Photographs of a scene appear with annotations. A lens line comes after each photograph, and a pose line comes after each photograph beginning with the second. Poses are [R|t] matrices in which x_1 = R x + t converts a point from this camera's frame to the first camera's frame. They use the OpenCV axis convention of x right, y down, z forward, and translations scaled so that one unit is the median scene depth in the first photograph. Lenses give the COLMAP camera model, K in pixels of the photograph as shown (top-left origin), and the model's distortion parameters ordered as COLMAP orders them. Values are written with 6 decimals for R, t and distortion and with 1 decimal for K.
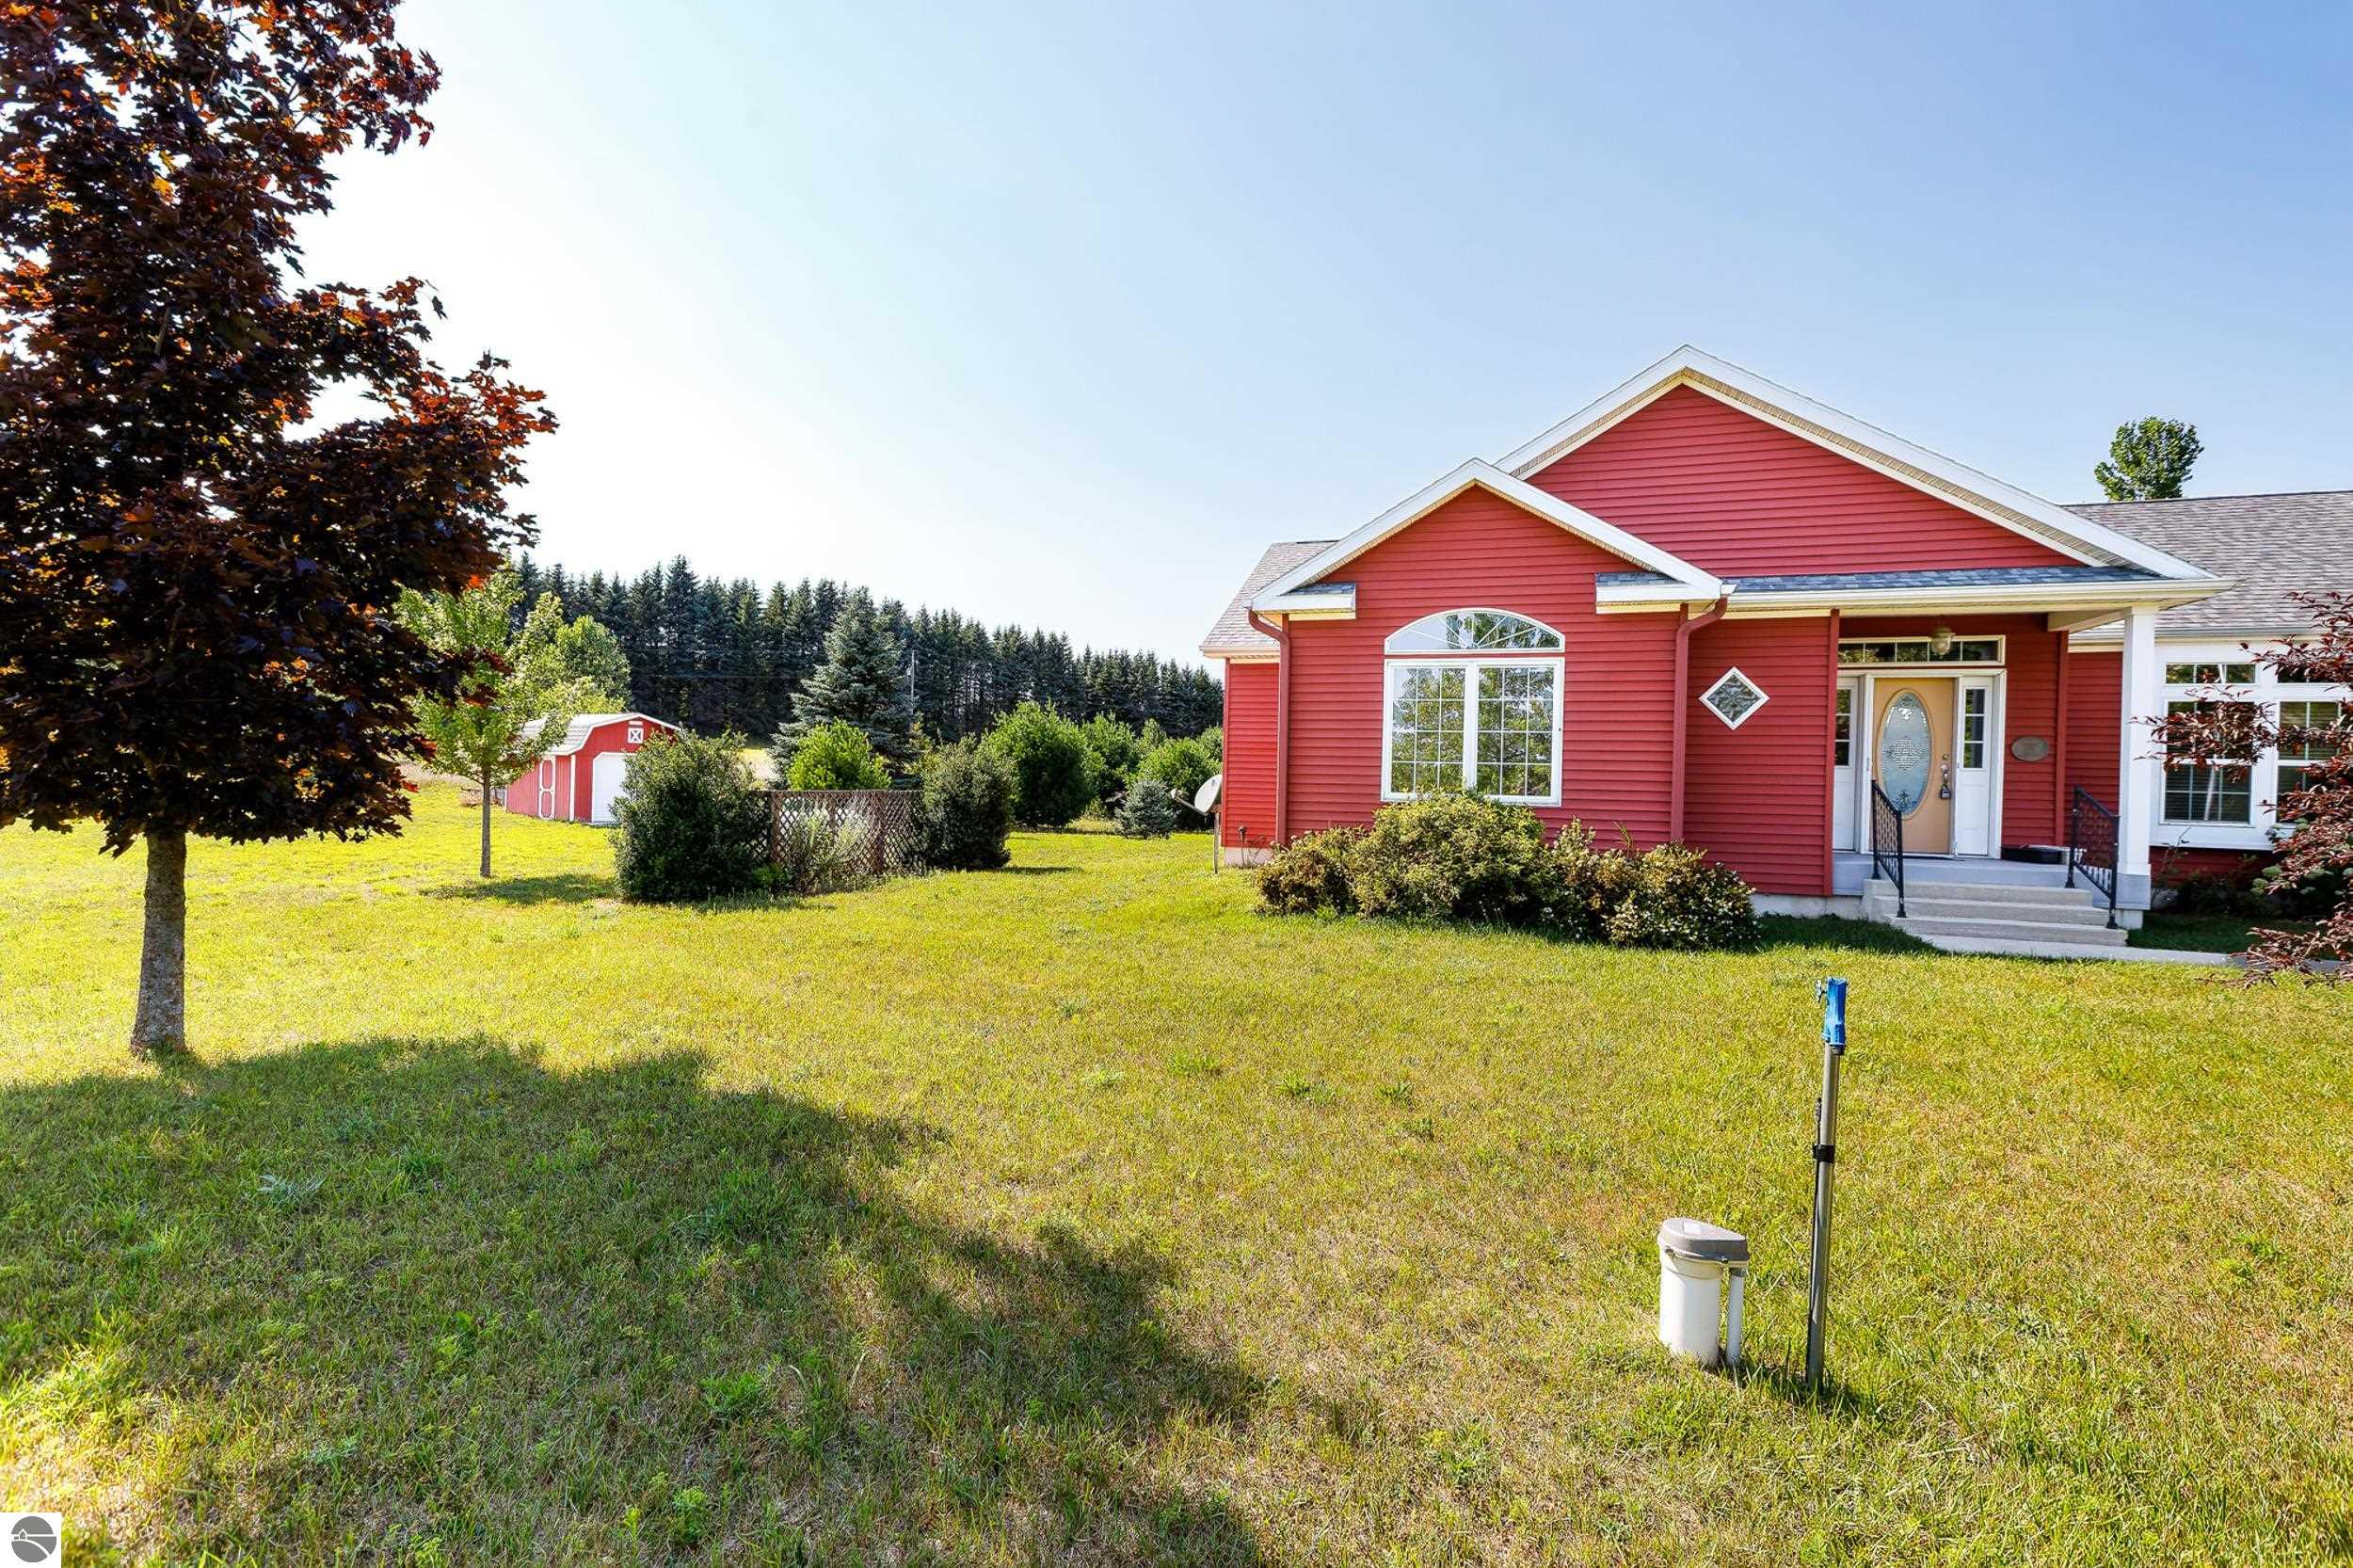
lens RADIAL K [[1065.1, 0, 1184.8], [0, 1065.1, 783.8], [0, 0, 1]] dist [0.000658, 0.000590]
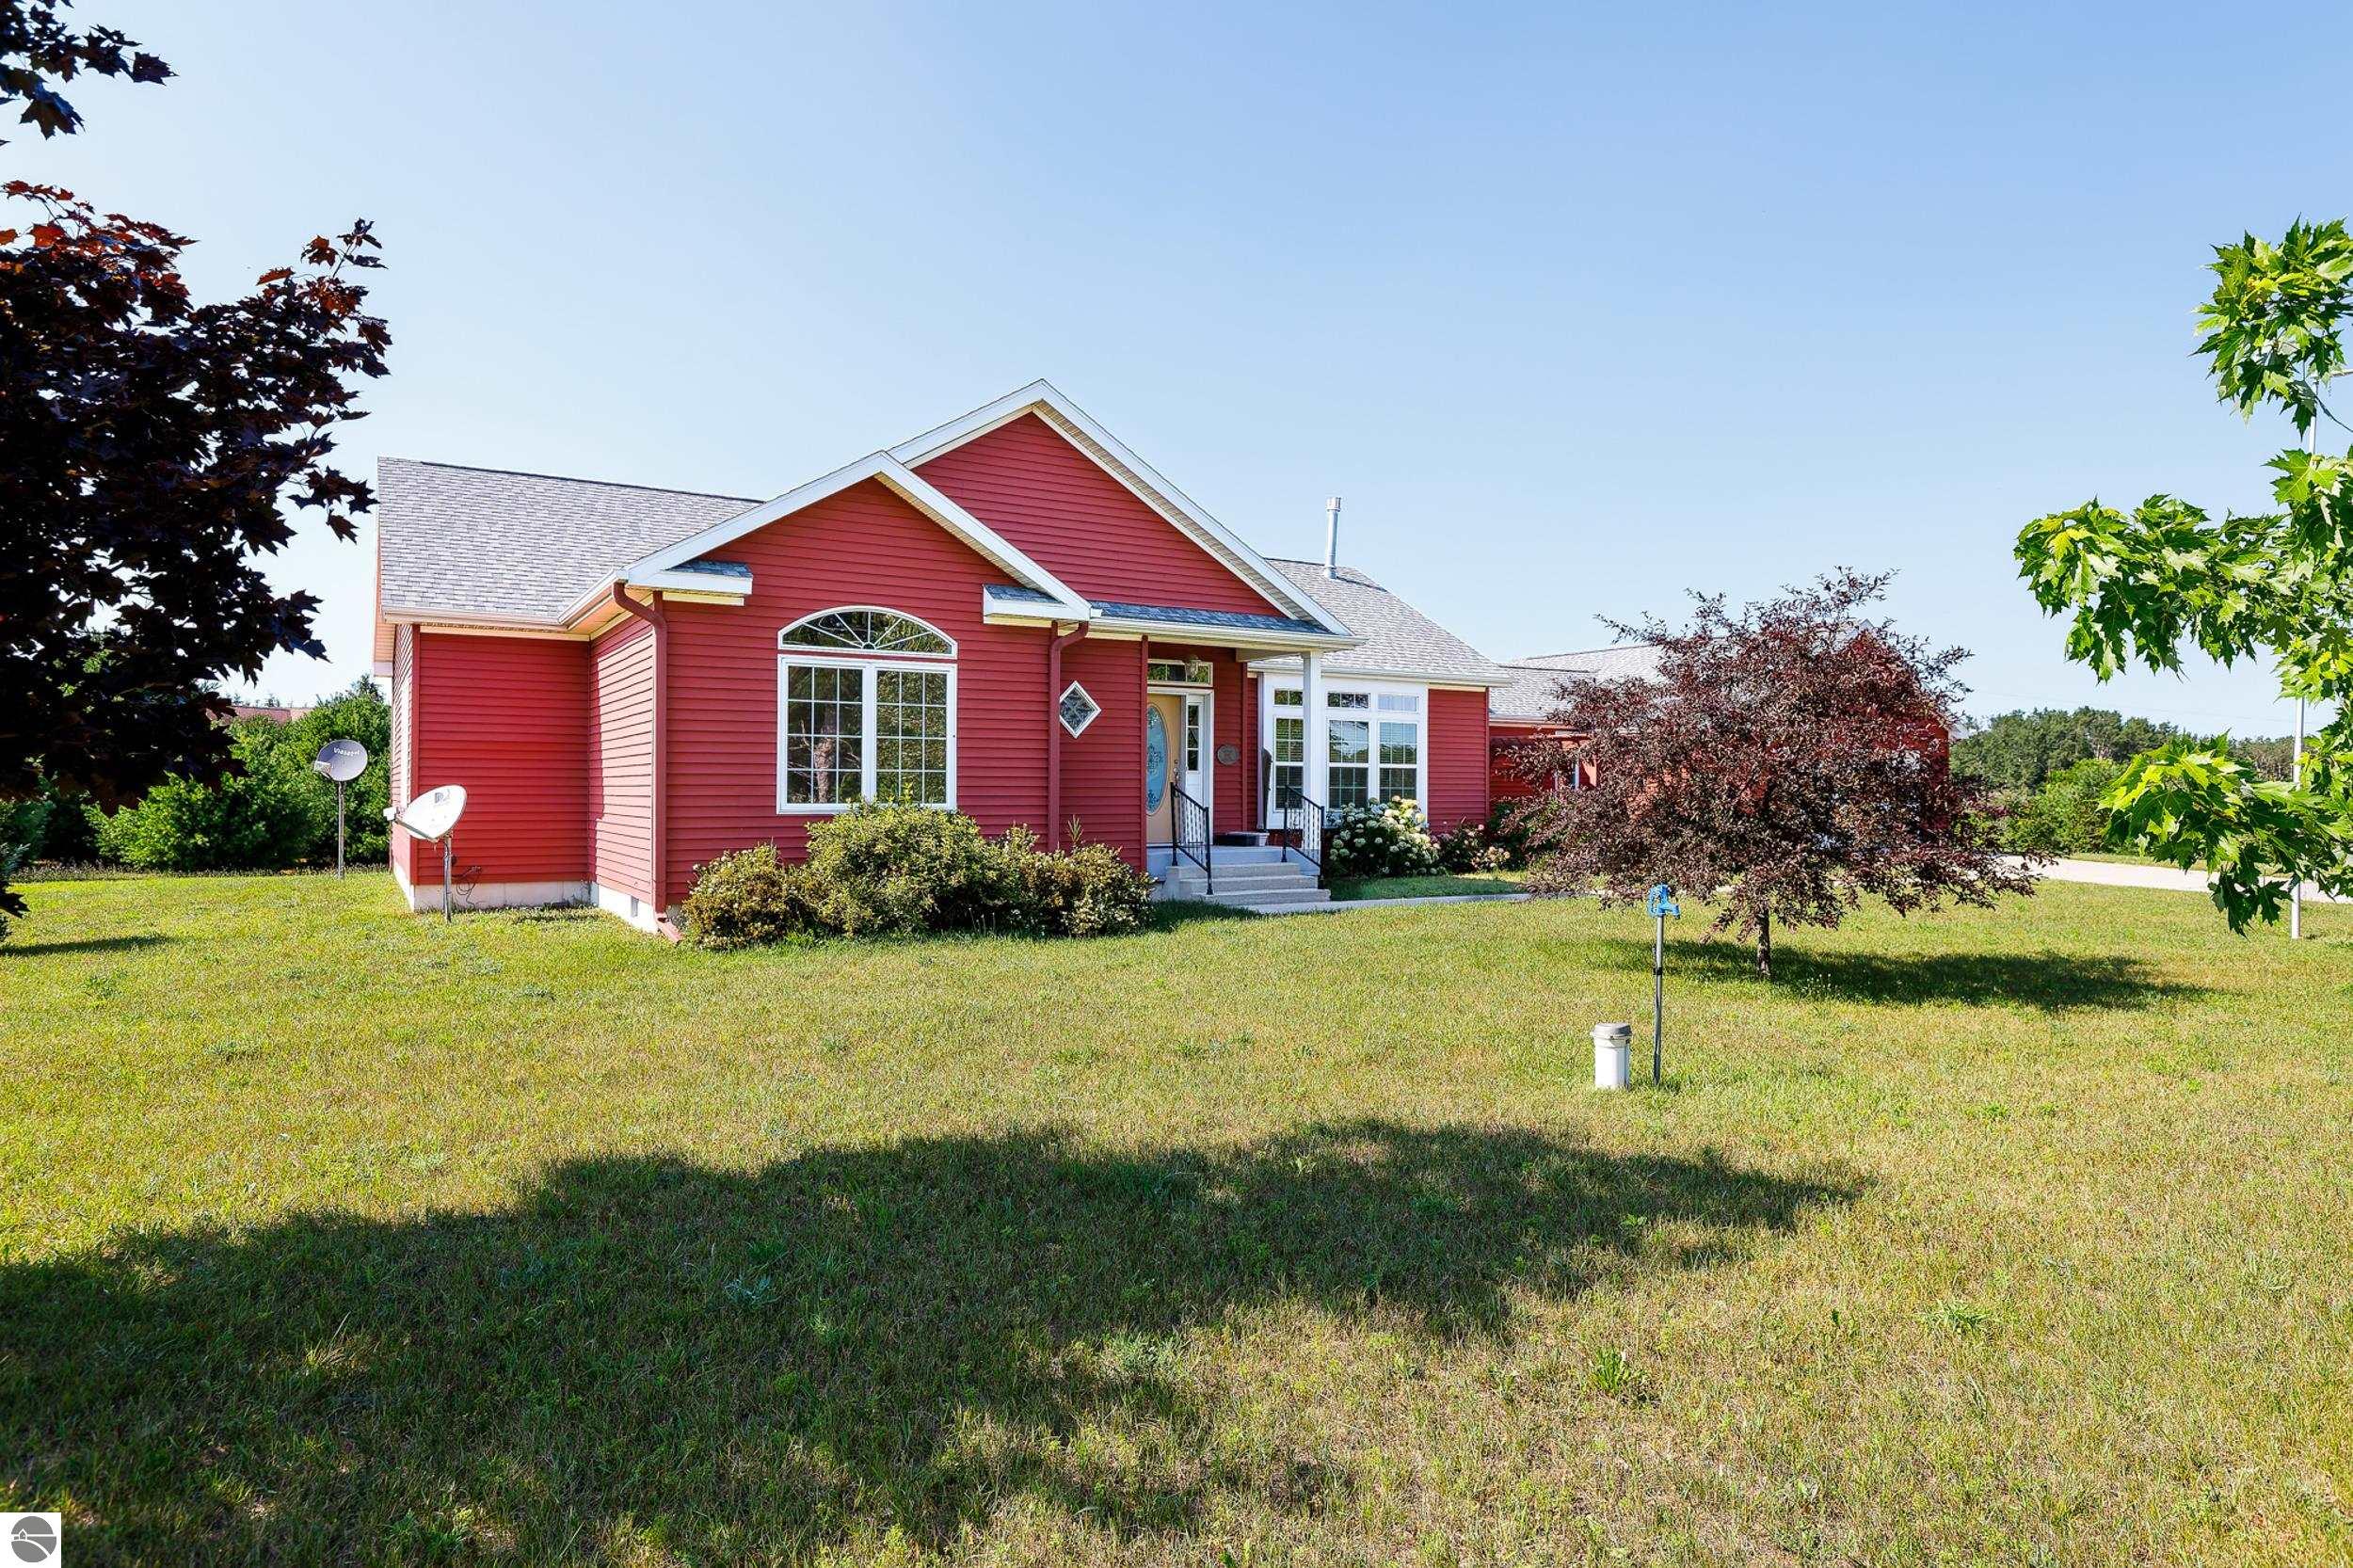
lens RADIAL K [[1414.9, 0, 1168.0], [0, 1414.9, 782.2], [0, 0, 1]] dist [-0.040697, -0.000121]
pose [[0.636646, -0.015224, 0.771006, -0.549802], [0.018002, 0.999826, 0.004877, -0.010814], [-0.770946, 0.010774, 0.636809, 0.002580]]
